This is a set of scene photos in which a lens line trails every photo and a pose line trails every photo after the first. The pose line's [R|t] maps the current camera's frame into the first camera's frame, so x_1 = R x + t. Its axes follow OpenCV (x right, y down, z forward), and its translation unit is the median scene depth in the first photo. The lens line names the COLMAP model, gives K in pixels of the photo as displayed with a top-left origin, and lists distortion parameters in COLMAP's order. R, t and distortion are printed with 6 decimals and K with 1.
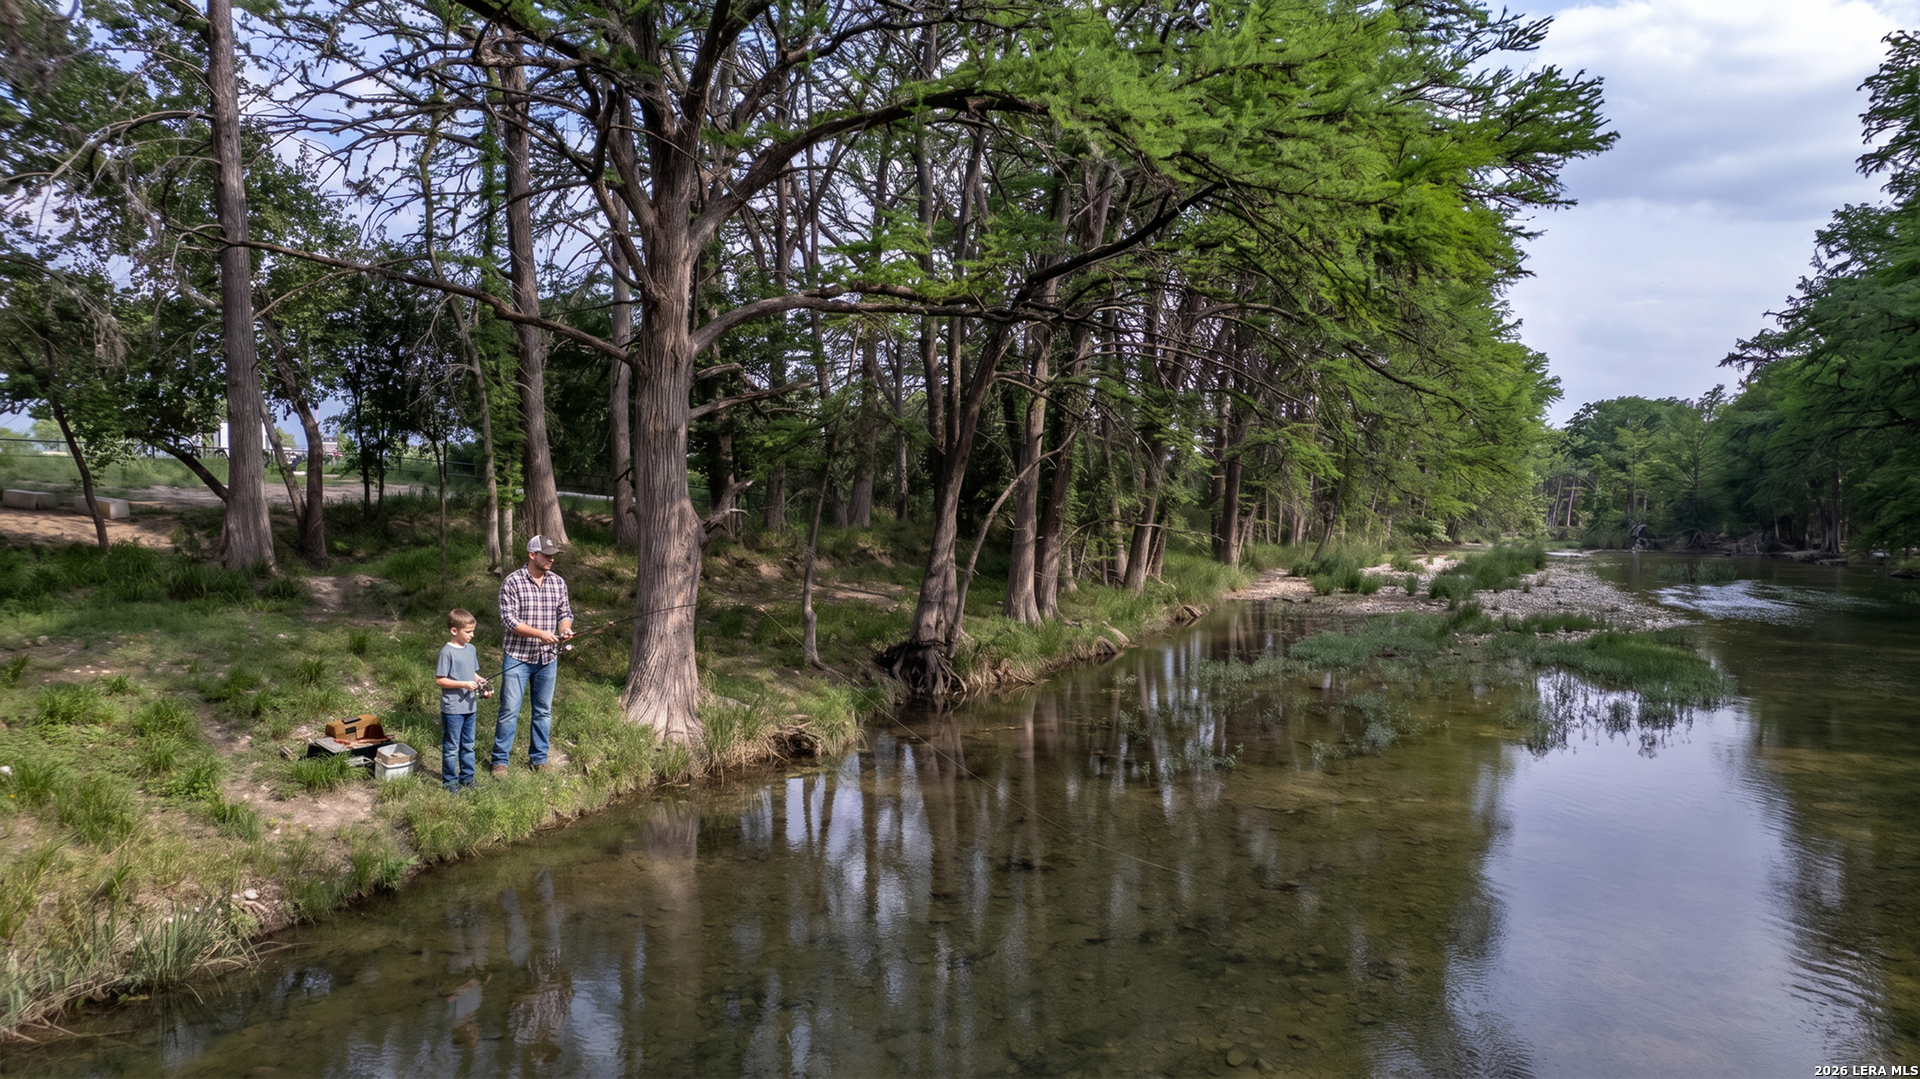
lens RADIAL K [[1234.8, 0, 965.7], [0, 1234.8, 549.8], [0, 0, 1]] dist [-0.066255, 0.052972]
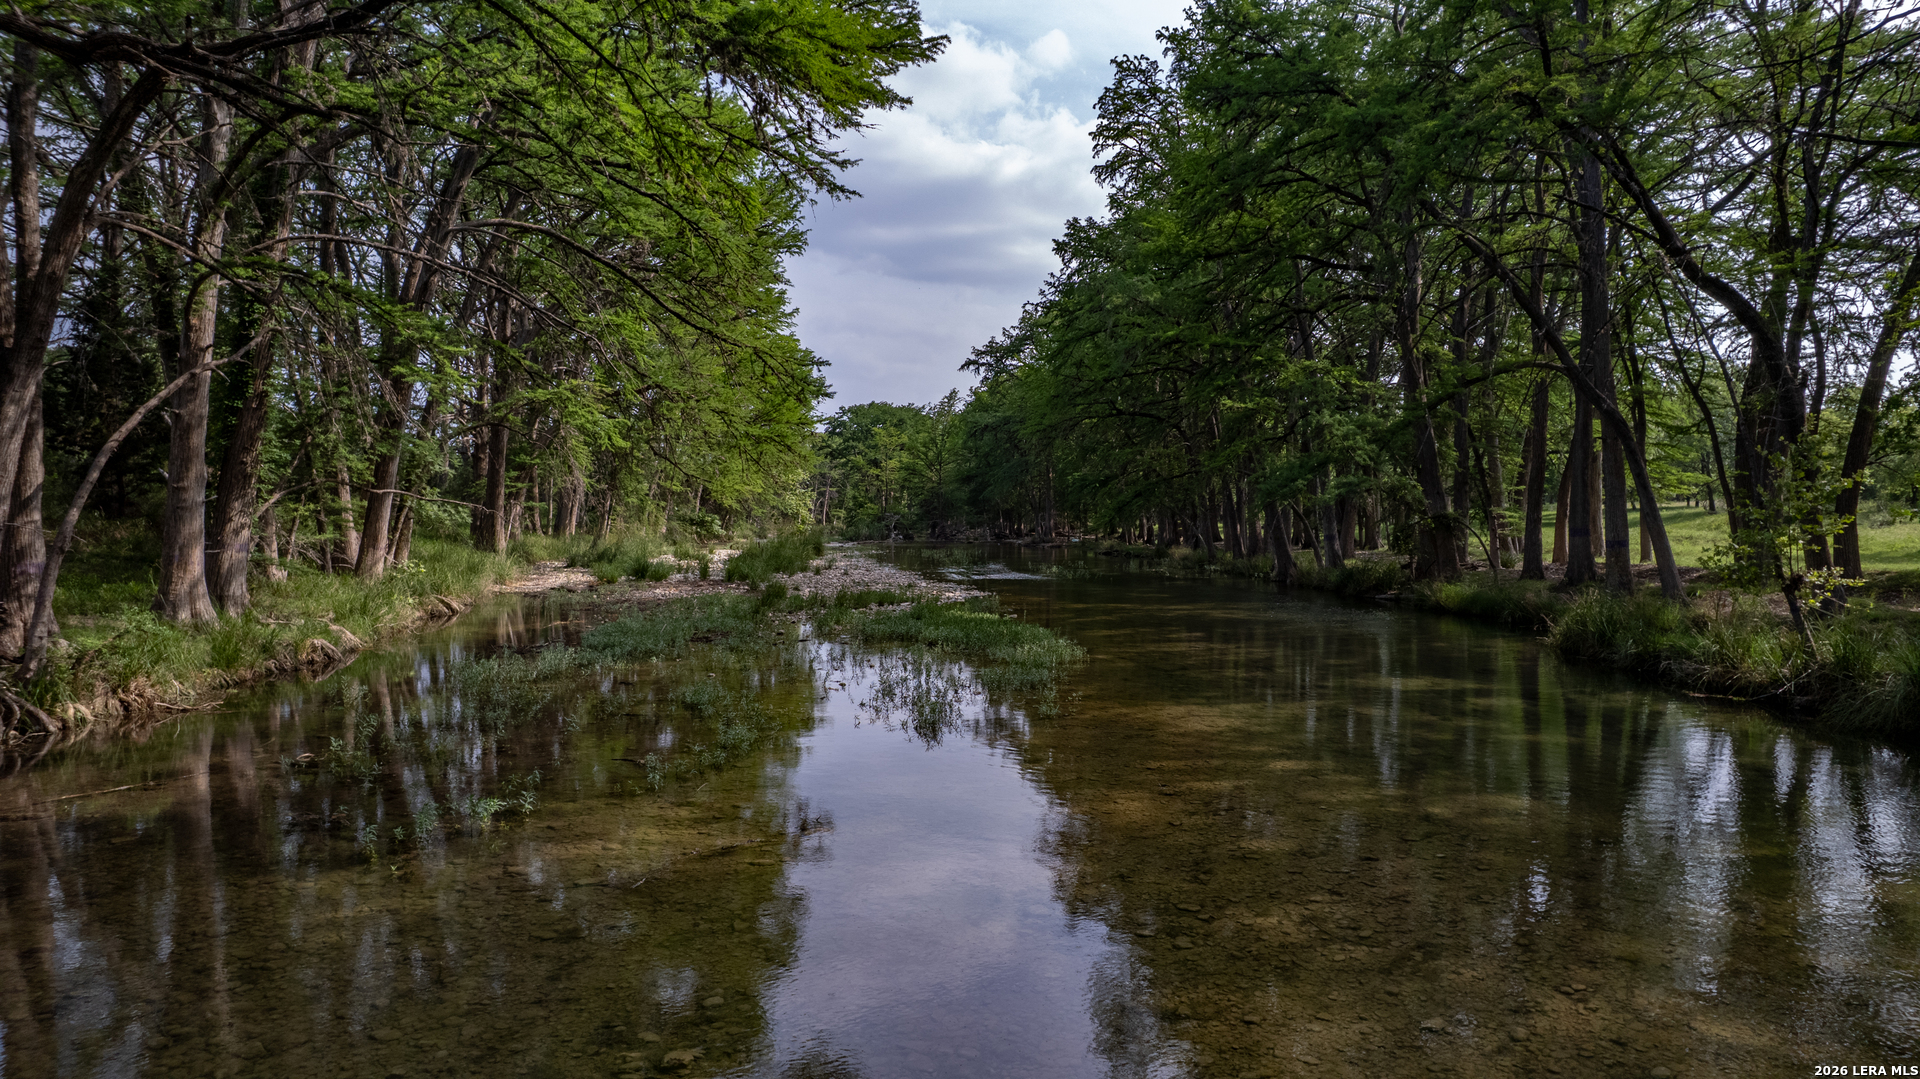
lens RADIAL K [[1221.0, 0, 965.2], [0, 1221.0, 532.8], [0, 0, 1]] dist [-0.069742, 0.044626]
pose [[0.833971, -0.012794, 0.551660, 0.034654], [0.024178, 0.999618, -0.013367, 0.023903], [-0.551278, 0.024486, 0.833962, 0.181073]]
